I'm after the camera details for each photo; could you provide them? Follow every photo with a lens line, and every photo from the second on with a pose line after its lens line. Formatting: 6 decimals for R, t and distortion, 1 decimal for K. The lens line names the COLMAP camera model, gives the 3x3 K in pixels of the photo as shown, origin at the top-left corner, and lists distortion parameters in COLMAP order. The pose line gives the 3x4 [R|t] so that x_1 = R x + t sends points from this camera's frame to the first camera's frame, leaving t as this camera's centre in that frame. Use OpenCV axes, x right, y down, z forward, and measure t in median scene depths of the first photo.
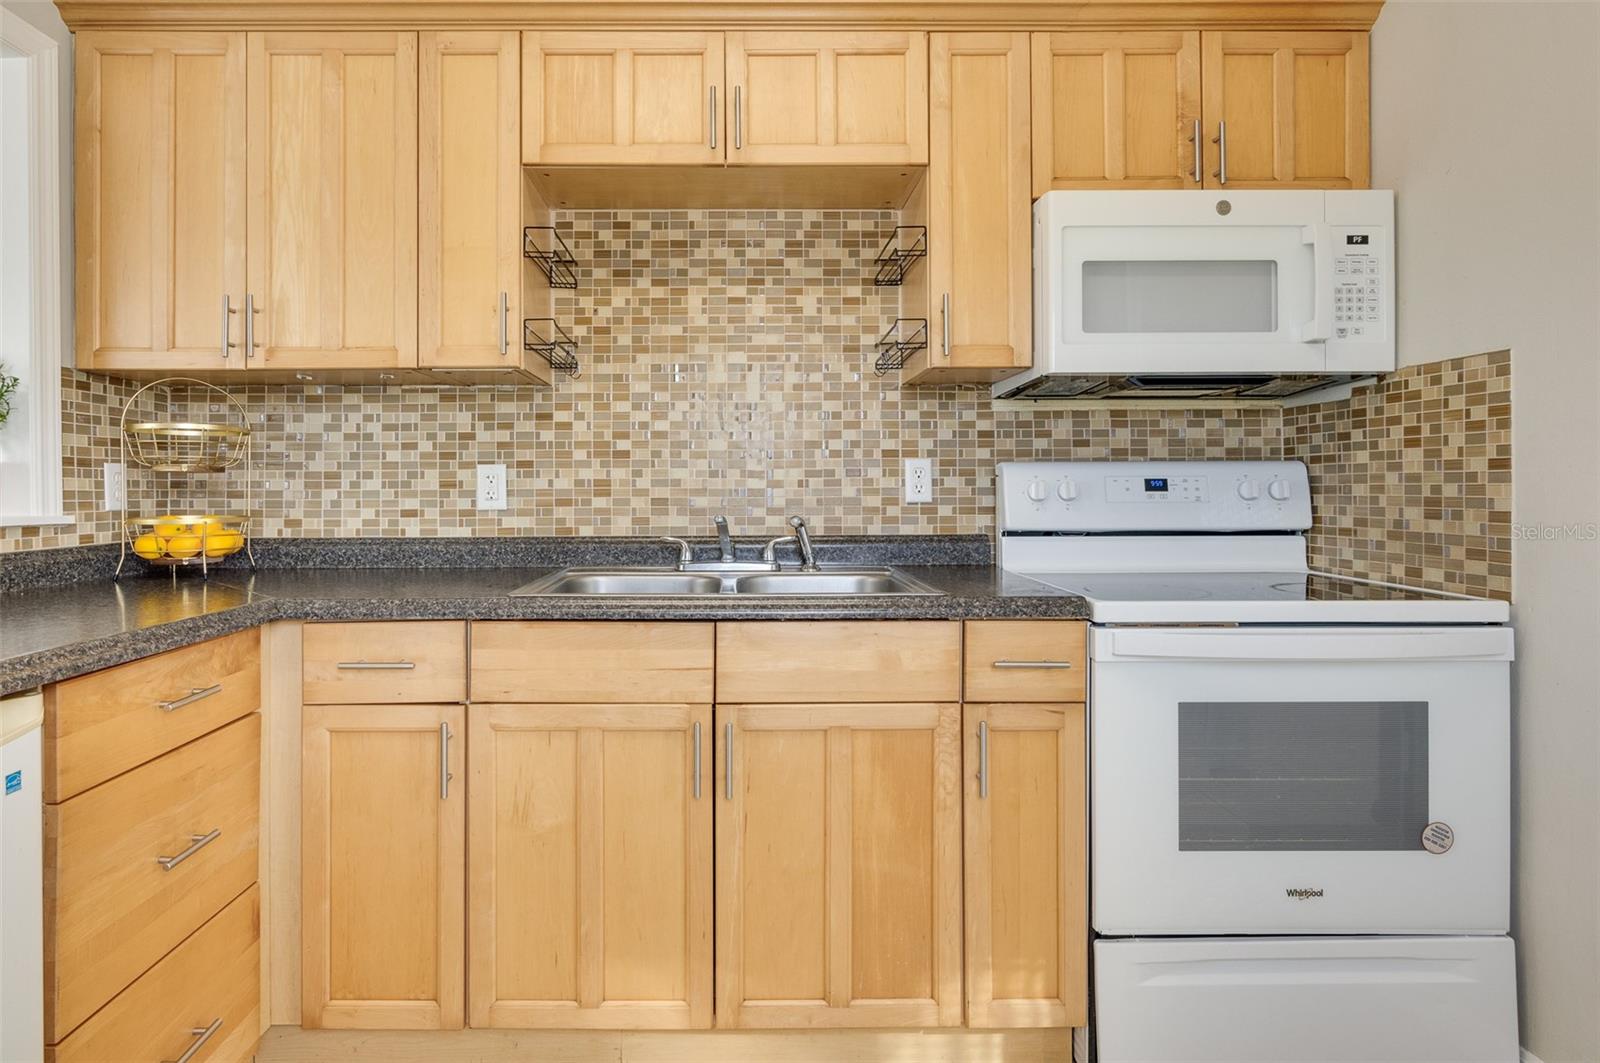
lens RADIAL K [[831.8, 0, 777.5], [0, 831.8, 491.2], [0, 0, 1]] dist [-0.002710, -0.000418]
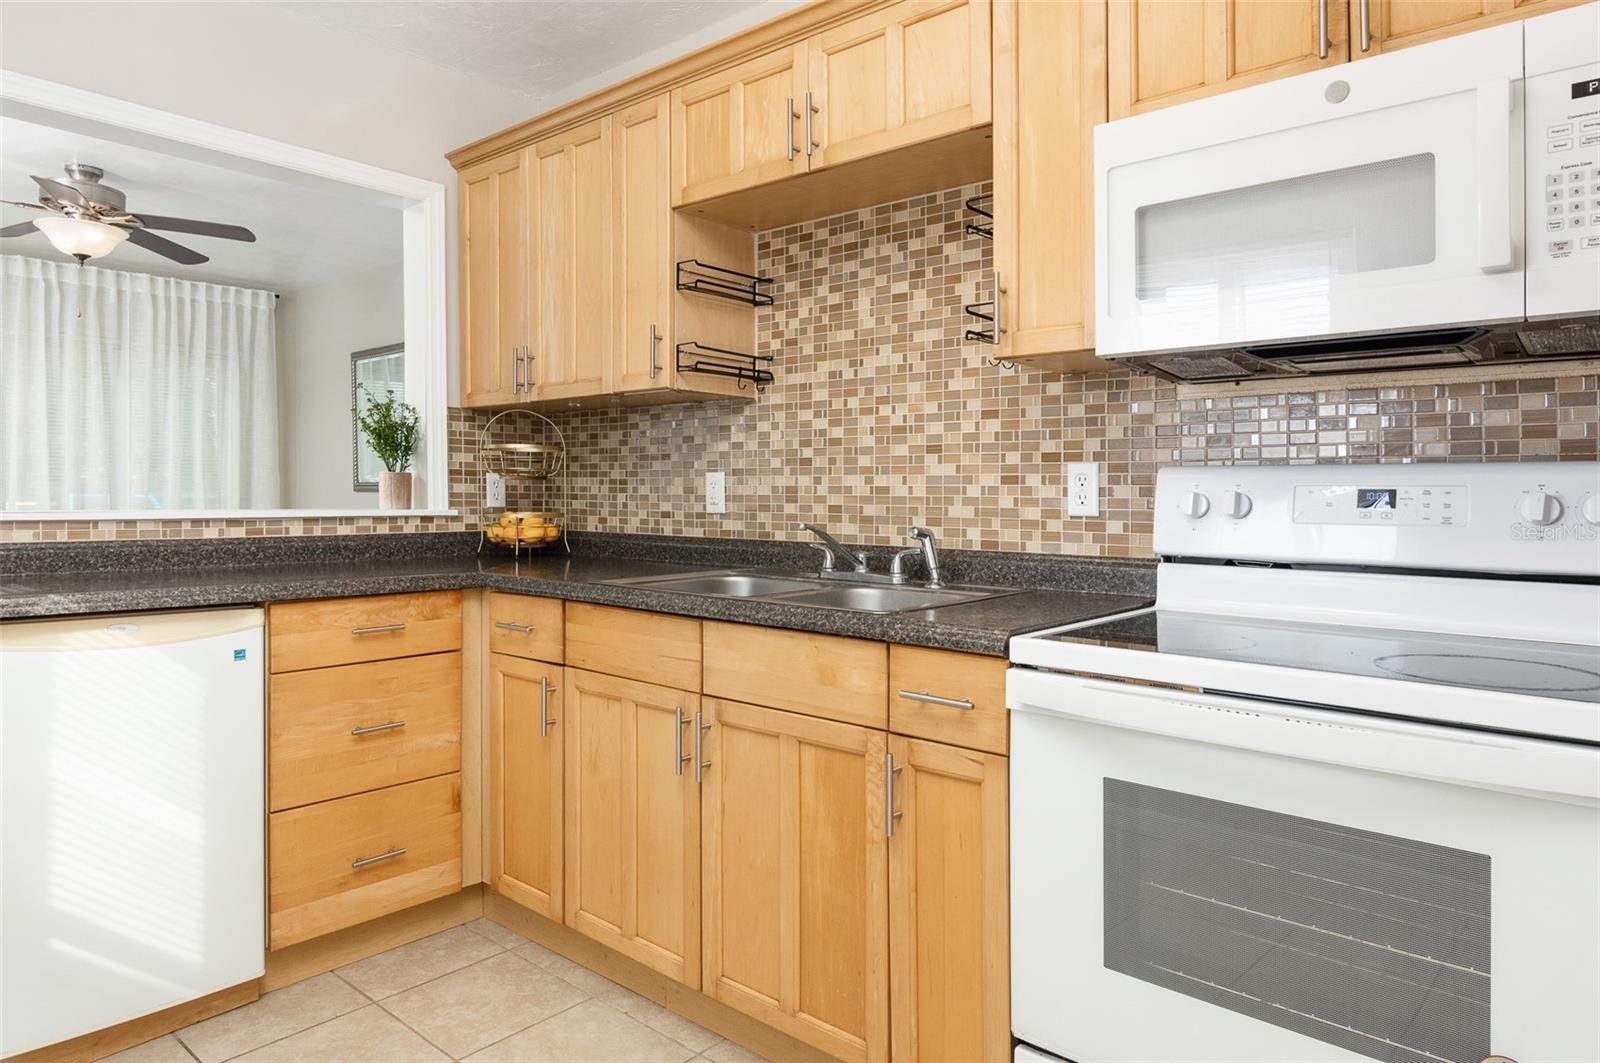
lens RADIAL K [[1015.7, 0, 845.9], [0, 1015.7, 512.4], [0, 0, 1]] dist [0.000643, -0.000768]
pose [[0.754387, 0.021709, -0.656071, 0.711860], [-0.012279, 0.999745, 0.018963, -0.007034], [0.656315, -0.006249, 0.754461, 0.096442]]
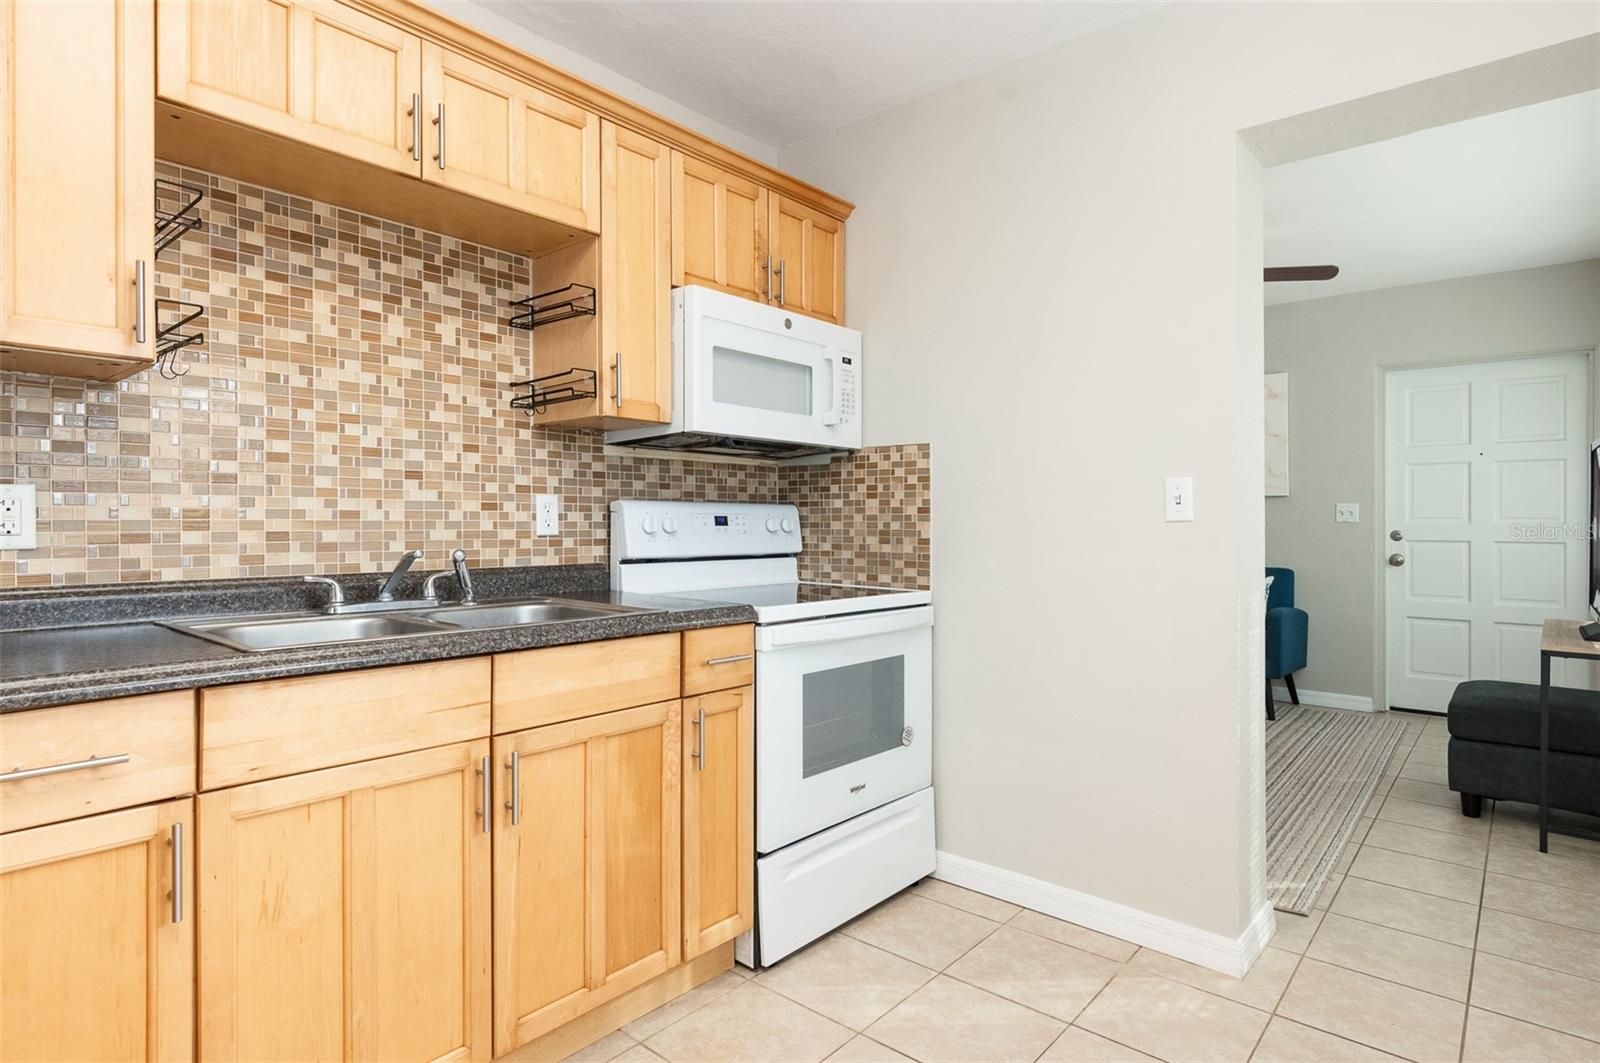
lens RADIAL K [[818.4, 0, 811.9], [0, 818.4, 526.6], [0, 0, 1]] dist [0.000694, -0.000409]
pose [[0.669003, 0.002346, 0.743256, -0.423718], [-0.003474, 0.999994, -0.000029, 0.001090], [-0.743251, -0.002563, 0.669007, 0.041165]]
